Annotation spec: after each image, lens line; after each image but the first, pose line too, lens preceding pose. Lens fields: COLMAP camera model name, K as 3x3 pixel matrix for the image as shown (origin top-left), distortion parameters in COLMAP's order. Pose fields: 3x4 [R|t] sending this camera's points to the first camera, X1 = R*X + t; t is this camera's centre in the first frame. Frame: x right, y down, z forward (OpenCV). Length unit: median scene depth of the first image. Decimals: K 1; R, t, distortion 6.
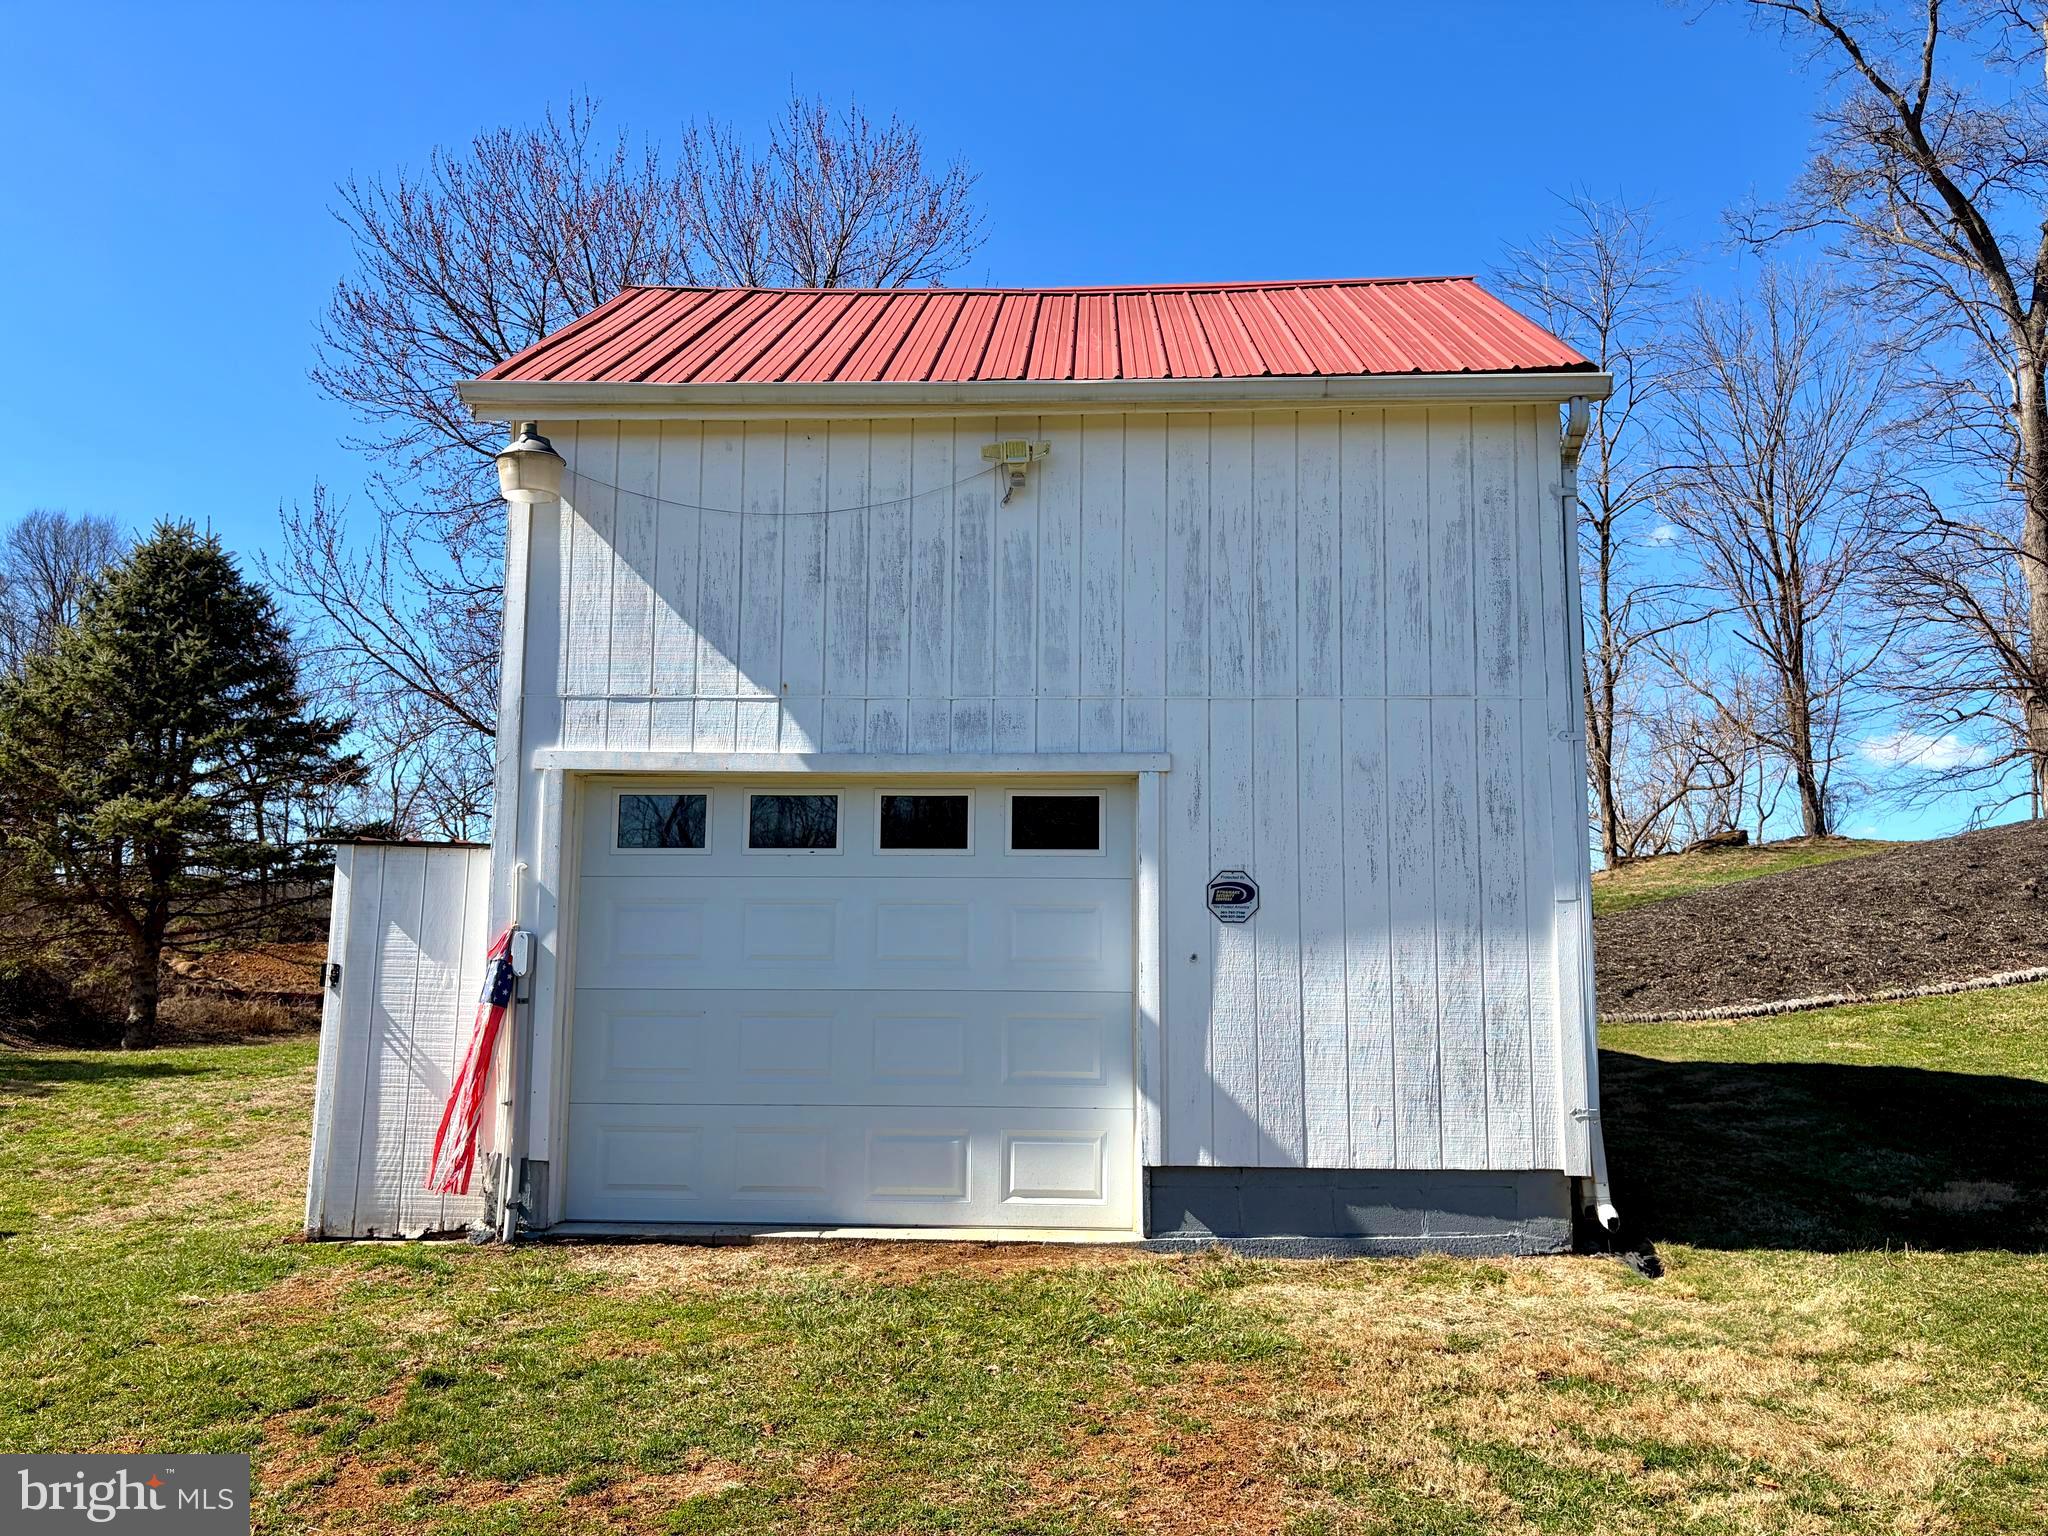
lens RADIAL K [[1539.8, 0, 1031.5], [0, 1539.8, 761.0], [0, 0, 1]] dist [0.084654, -0.093008]
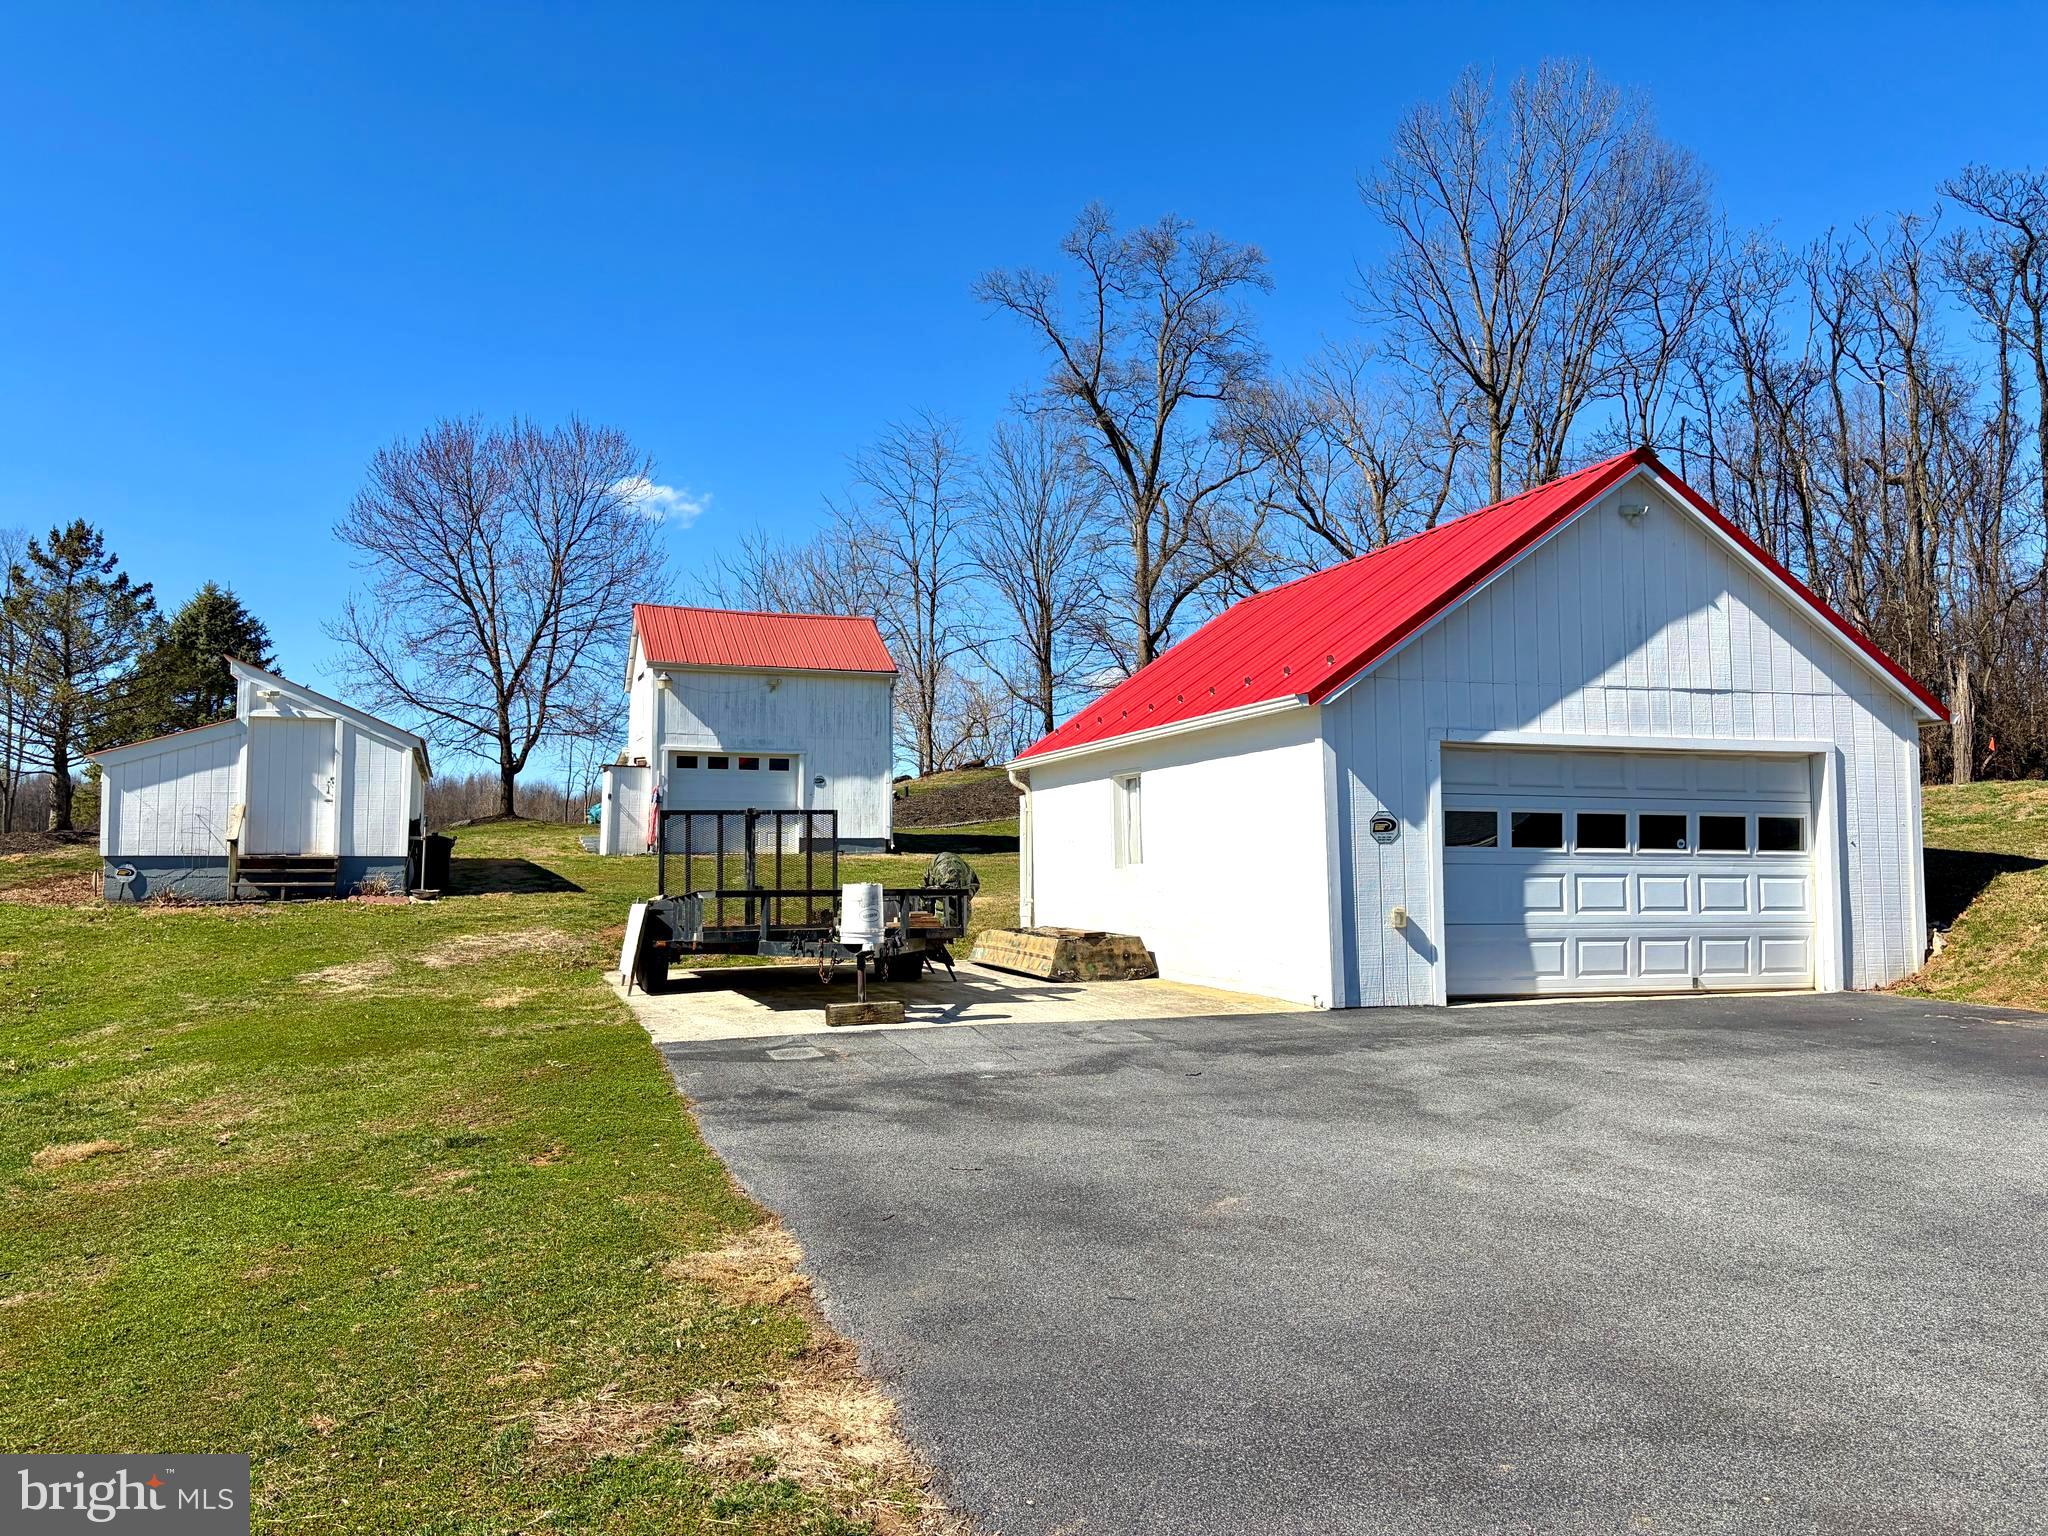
lens RADIAL K [[1539.8, 0, 1031.5], [0, 1539.8, 761.0], [0, 0, 1]] dist [0.084654, -0.093008]
pose [[0.922816, 0.019987, 0.384722, -1.022155], [-0.043819, 0.997618, 0.053279, -0.238287], [-0.382740, -0.066025, 0.921494, -3.369302]]
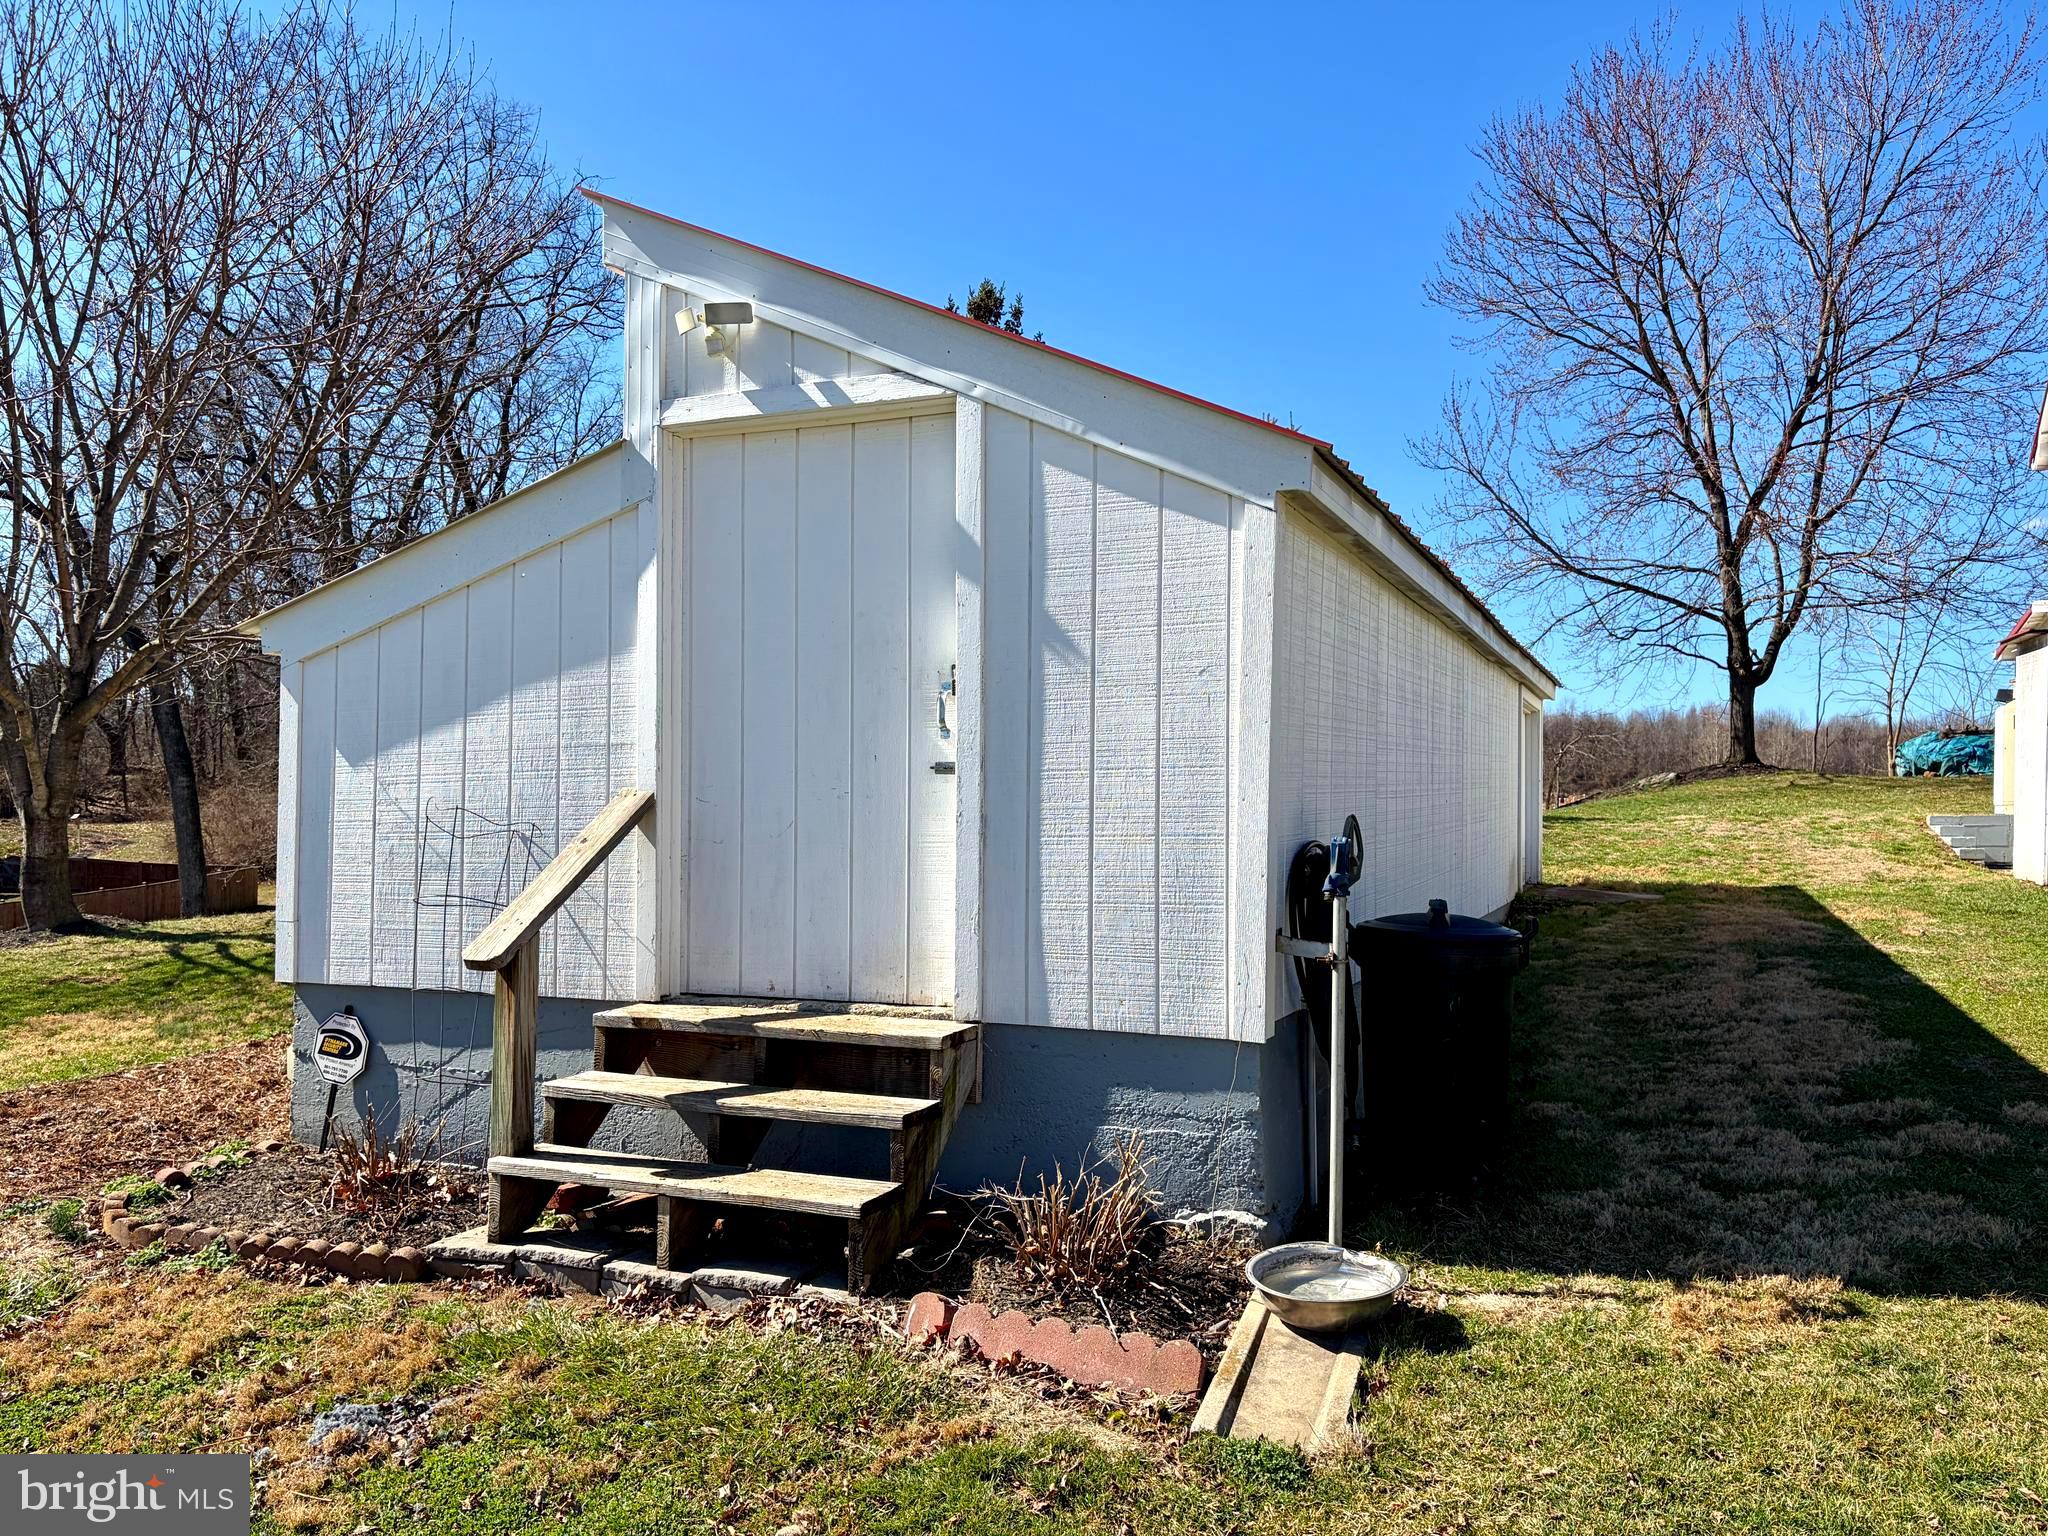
lens RADIAL K [[1539.8, 0, 1031.5], [0, 1539.8, 761.0], [0, 0, 1]] dist [0.084654, -0.093008]
pose [[0.937848, -0.012230, -0.346829, -0.852005], [0.047628, 0.994459, 0.093722, -0.012182], [0.343761, -0.104416, 0.933234, -0.754981]]
